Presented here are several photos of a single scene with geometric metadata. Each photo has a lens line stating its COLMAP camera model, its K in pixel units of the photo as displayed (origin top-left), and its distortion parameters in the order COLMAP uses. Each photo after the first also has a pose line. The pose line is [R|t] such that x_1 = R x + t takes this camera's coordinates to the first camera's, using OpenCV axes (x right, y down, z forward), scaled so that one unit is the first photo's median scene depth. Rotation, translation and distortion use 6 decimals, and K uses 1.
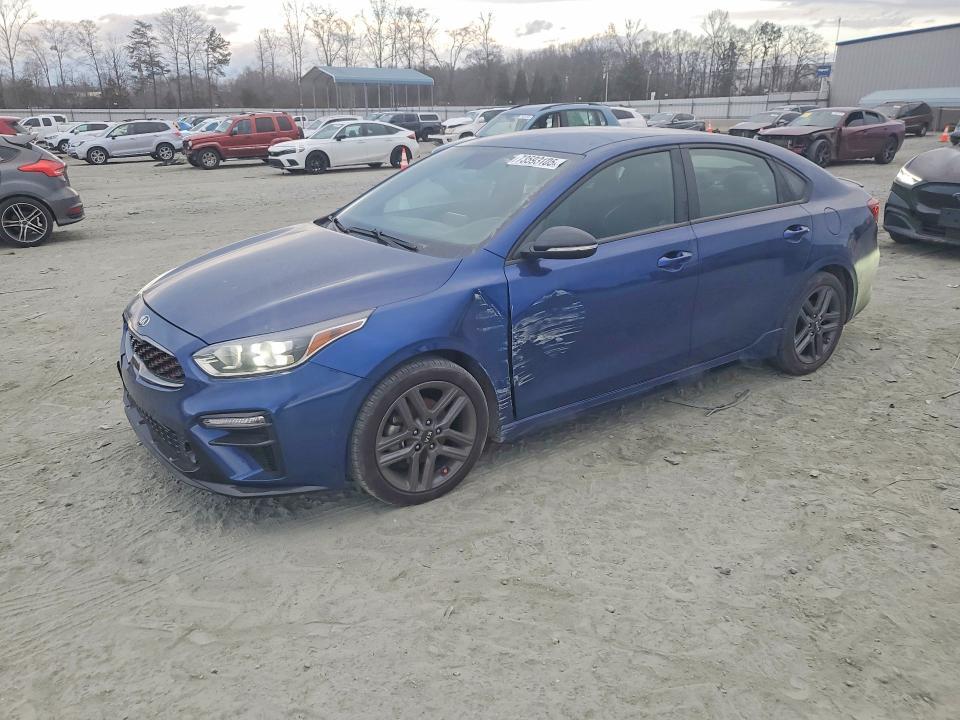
lens RADIAL K [[741.0, 0, 484.0], [0, 741.0, 359.2], [0, 0, 1]] dist [0.024651, -0.003158]
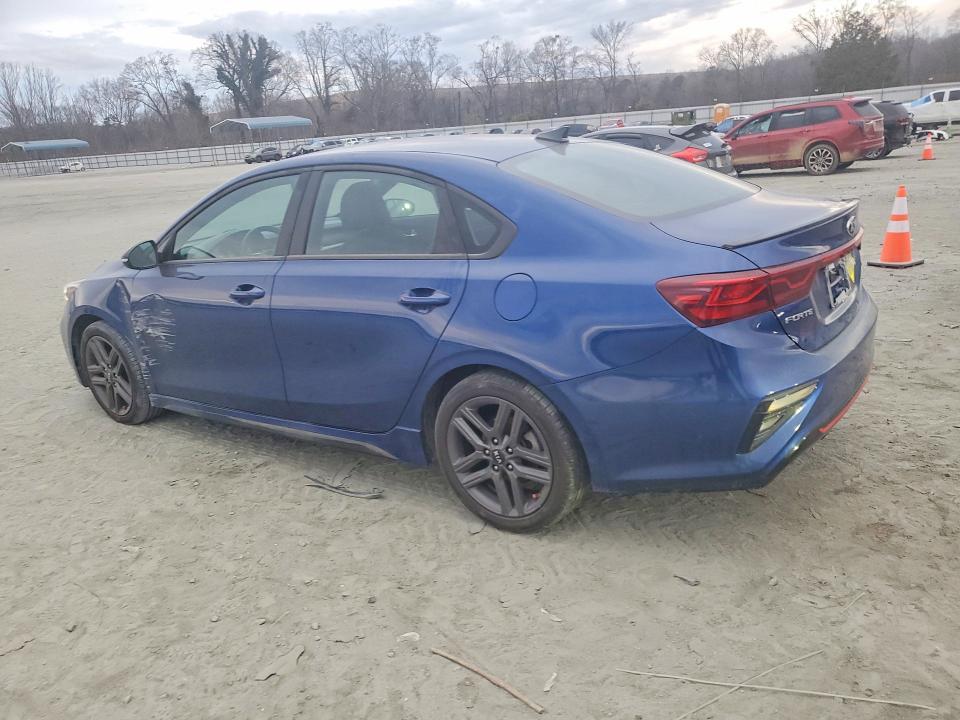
lens RADIAL K [[741.0, 0, 484.0], [0, 741.0, 359.2], [0, 0, 1]] dist [0.024651, -0.003158]
pose [[0.344428, 0.236641, -0.908499, 1.130000], [-0.246843, 0.956488, 0.155559, -0.249169], [0.905780, 0.170678, 0.387855, 0.853909]]
